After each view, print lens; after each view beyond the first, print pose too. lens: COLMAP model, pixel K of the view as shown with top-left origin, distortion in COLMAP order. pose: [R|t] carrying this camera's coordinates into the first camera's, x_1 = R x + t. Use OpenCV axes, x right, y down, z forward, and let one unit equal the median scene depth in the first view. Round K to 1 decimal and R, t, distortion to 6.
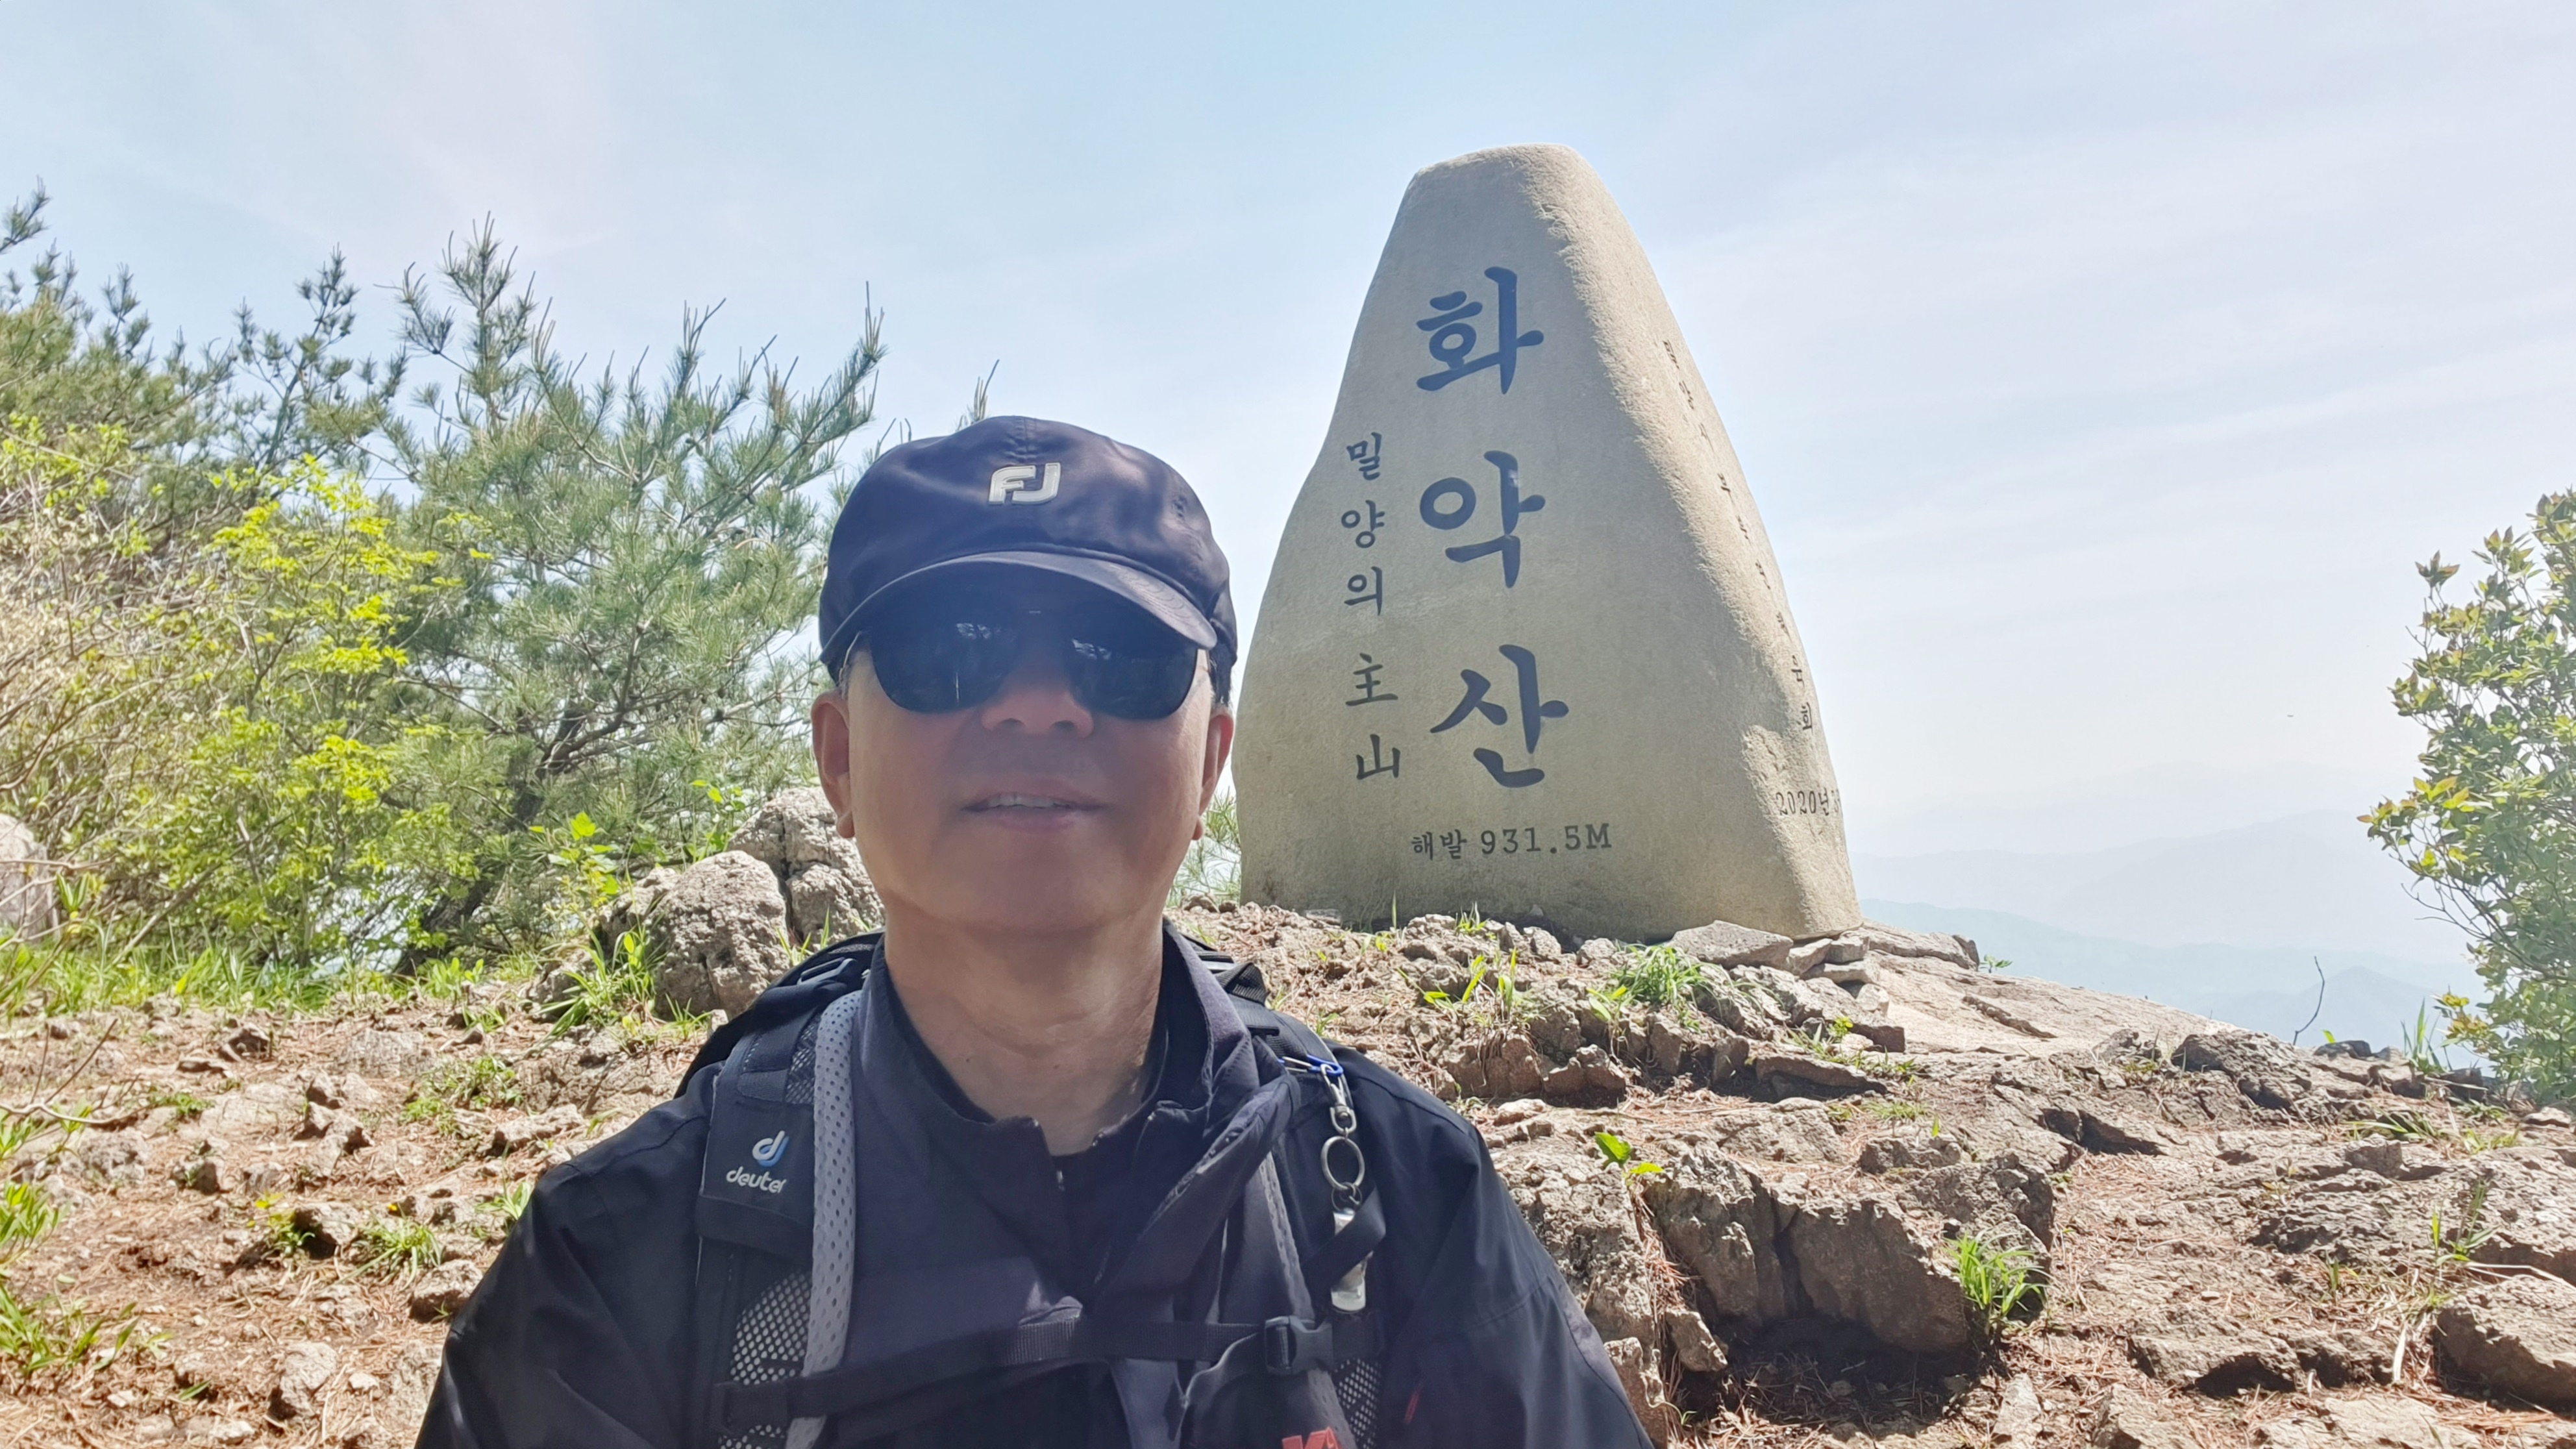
lens RADIAL K [[1850.6, 0, 1296.9], [0, 1850.6, 794.0], [0, 0, 1]] dist [0.092114, -0.172277]
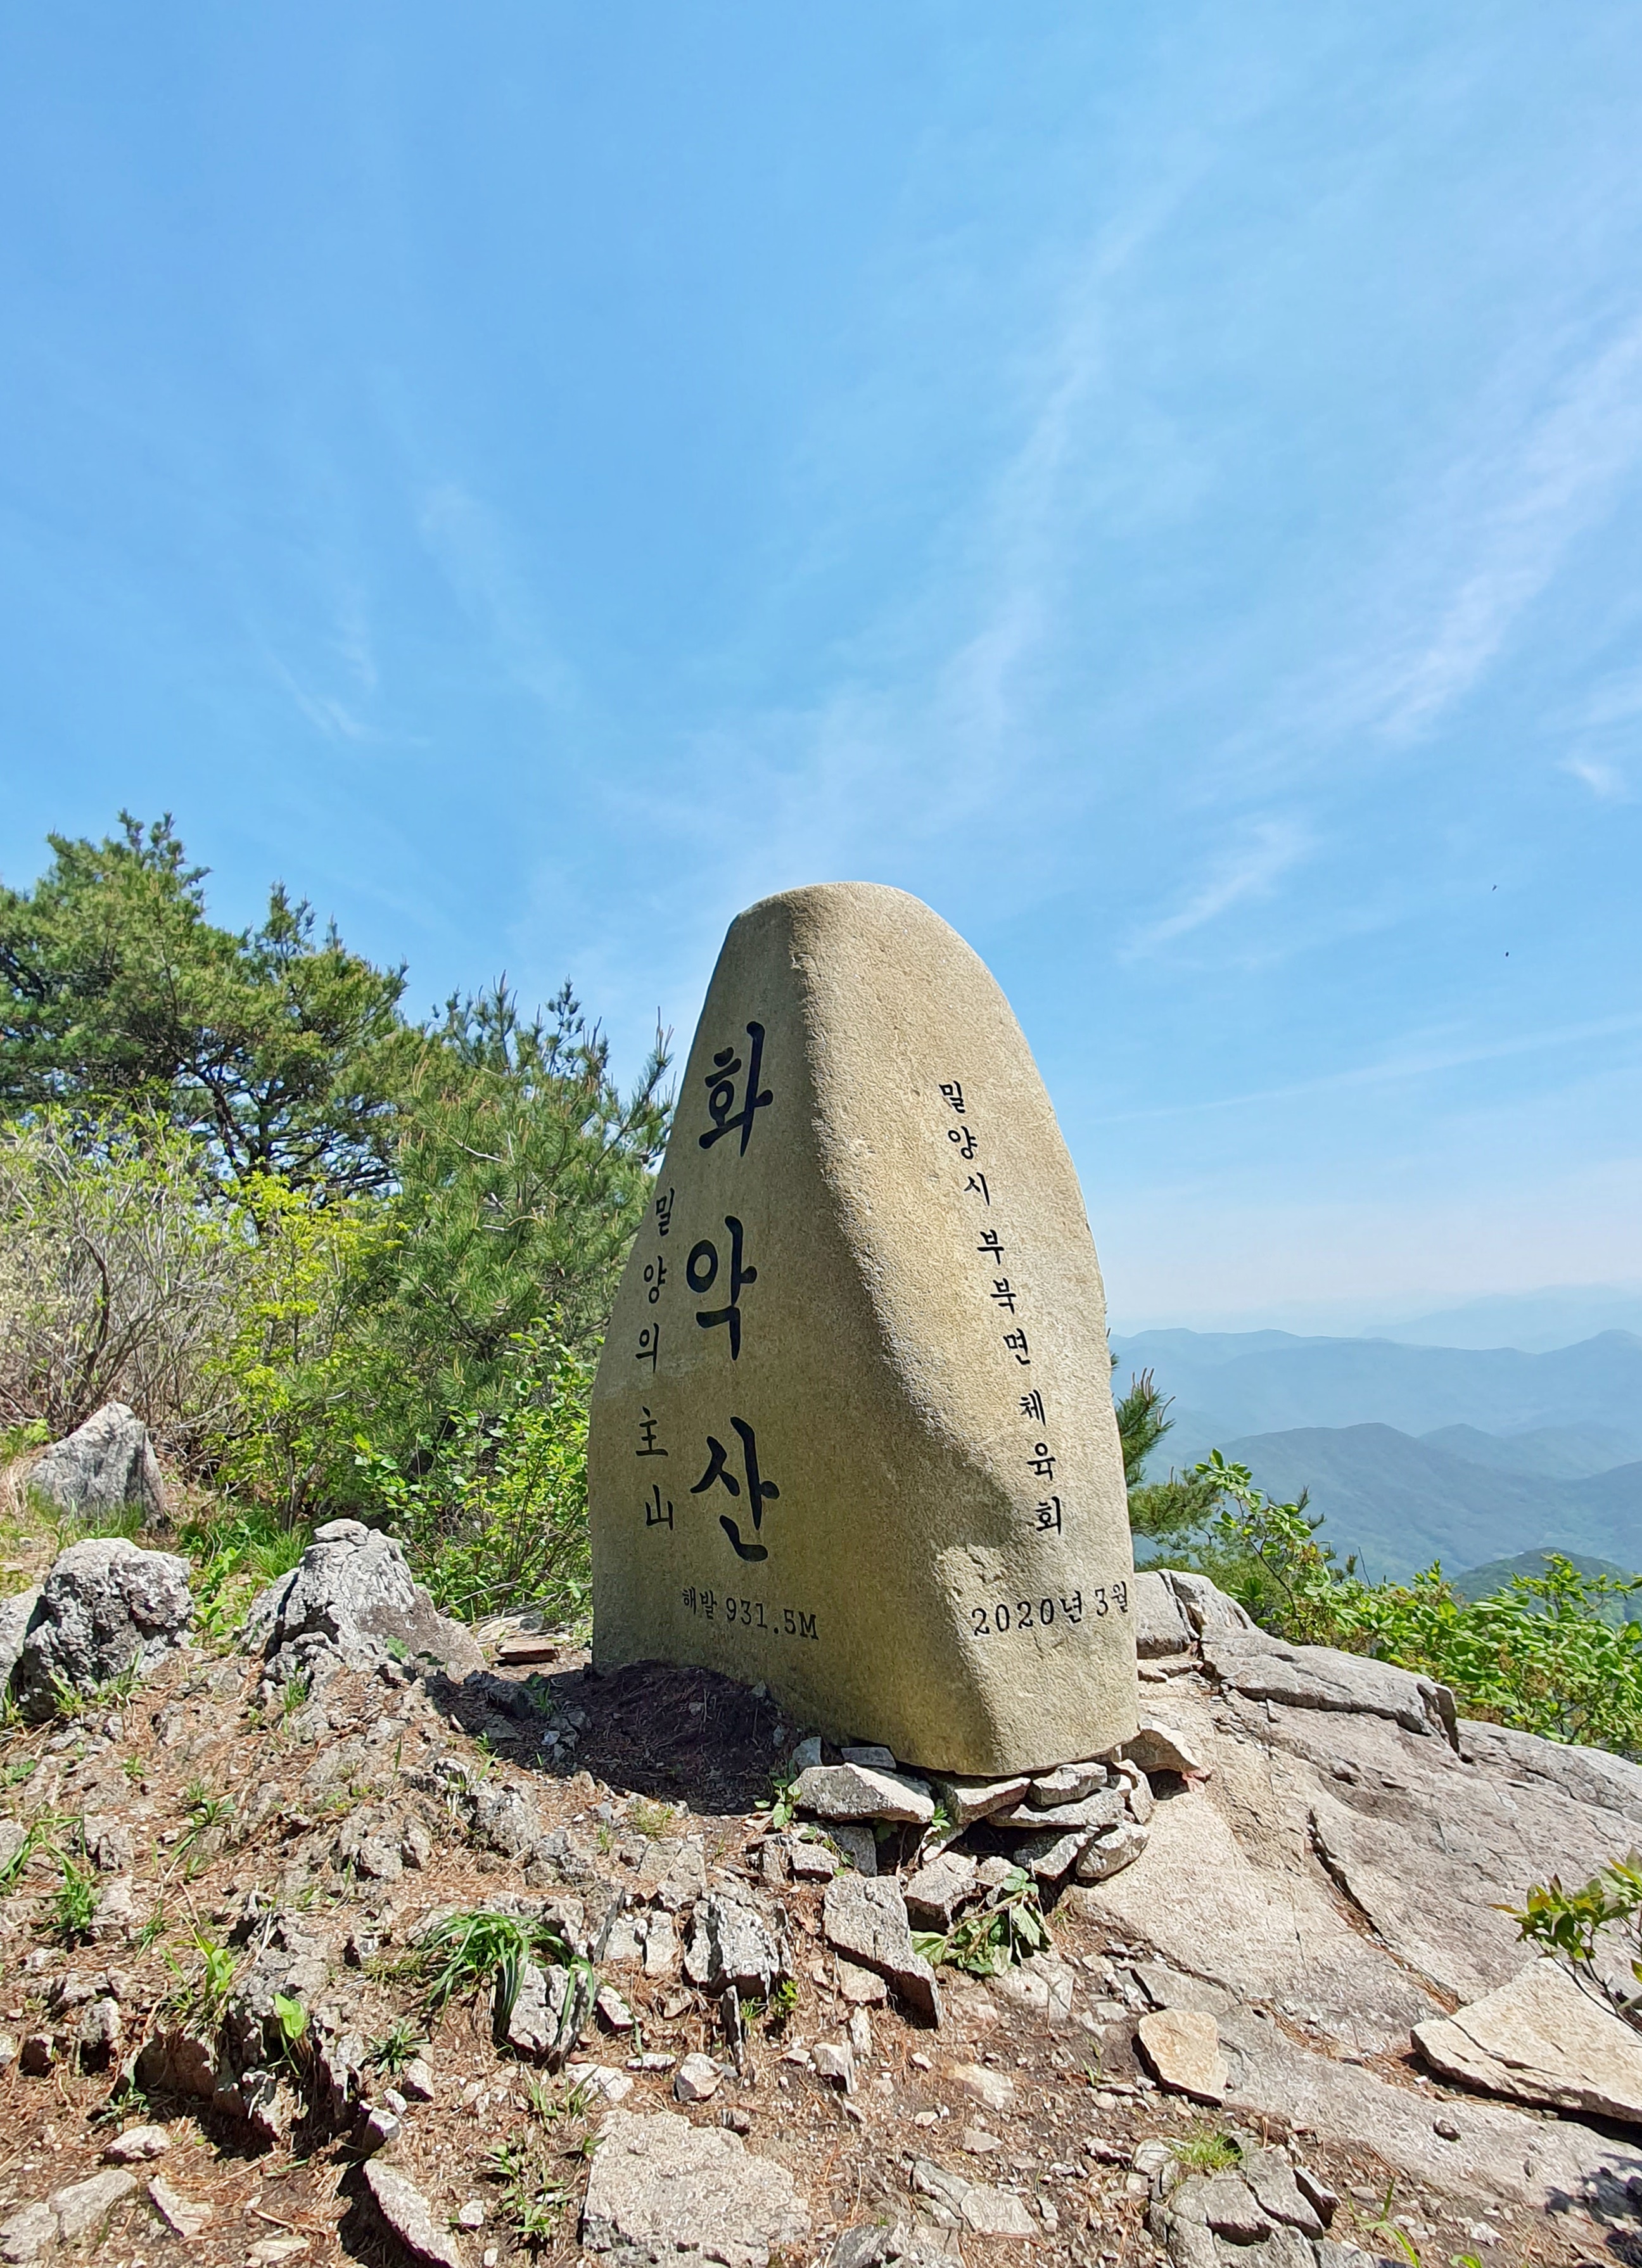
lens RADIAL K [[1226.1, 0, 854.8], [0, 1226.1, 1335.9], [0, 0, 1]] dist [0.000629, 0.000247]
pose [[0.905843, 0.032205, -0.422388, 0.440336], [-0.006637, 0.998062, 0.061865, -0.162904], [0.423562, -0.053236, 0.904302, 0.445727]]
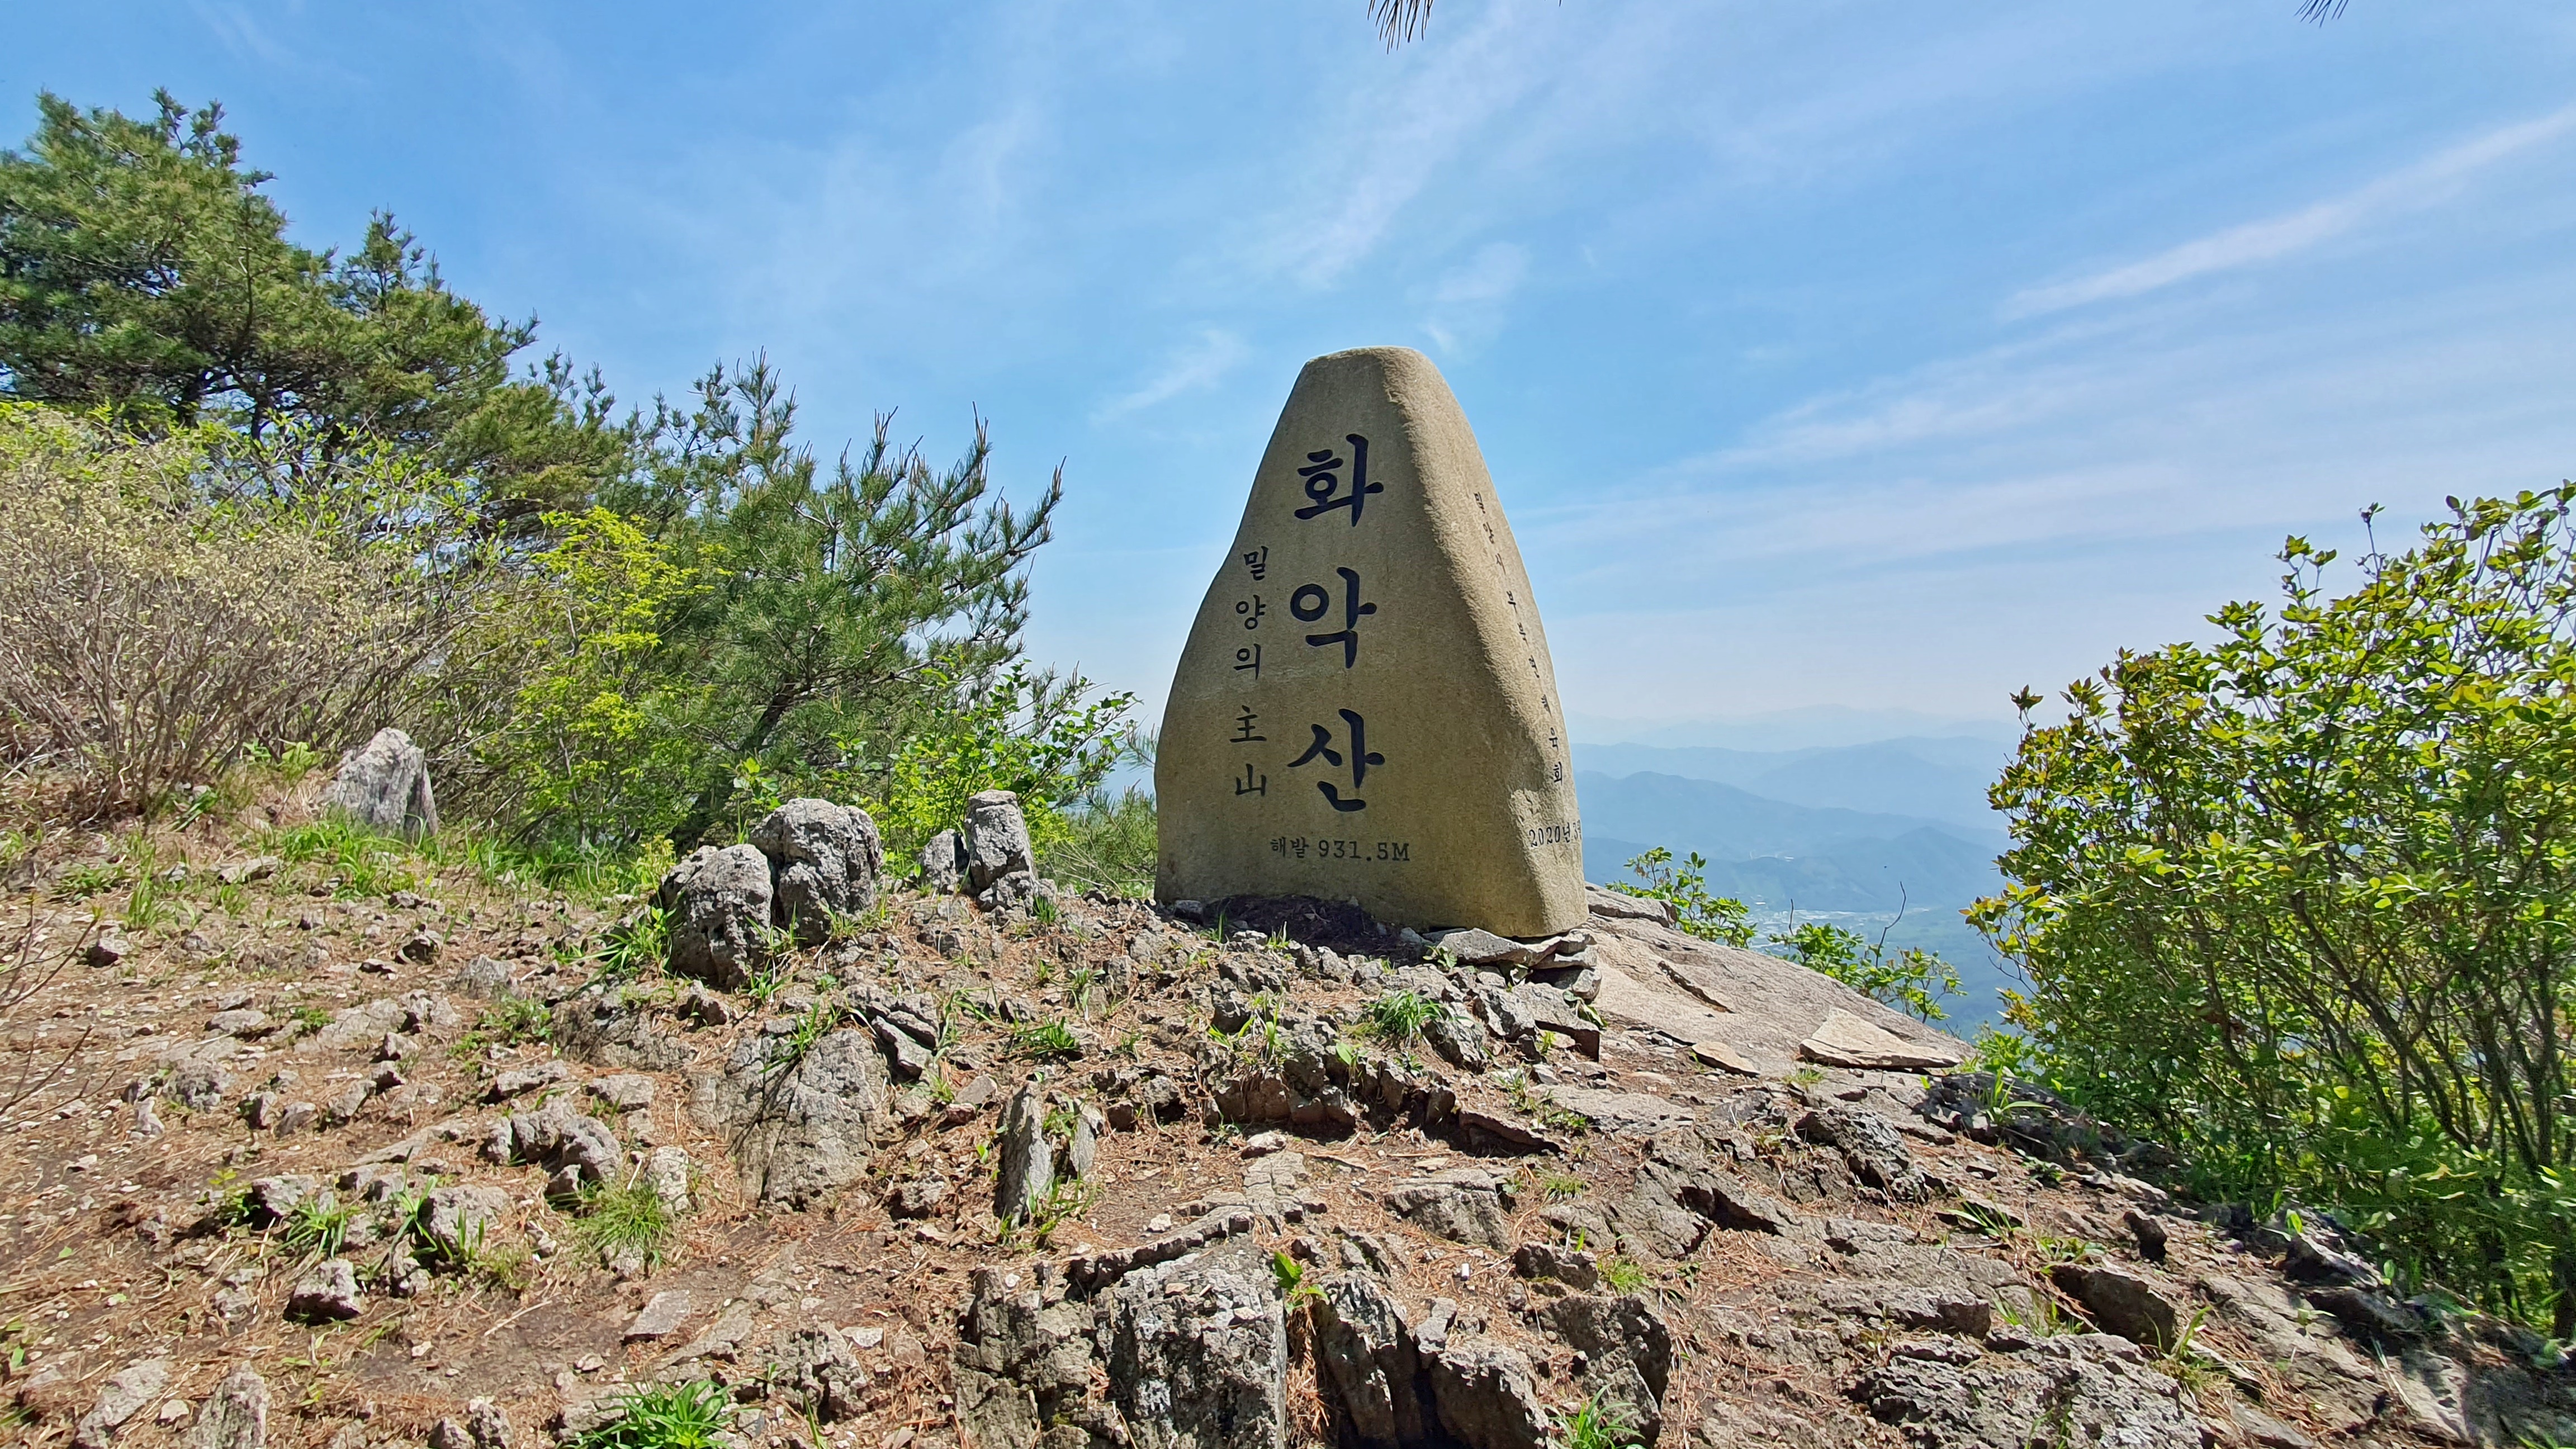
lens RADIAL K [[1066.7, 0, 1298.8], [0, 1066.7, 716.4], [0, 0, 1]] dist [0.007271, -0.005653]
pose [[0.998025, 0.058409, -0.023101, 0.098303], [-0.057887, 0.998066, 0.022653, -0.090569], [0.024379, -0.021271, 0.999476, 0.204774]]
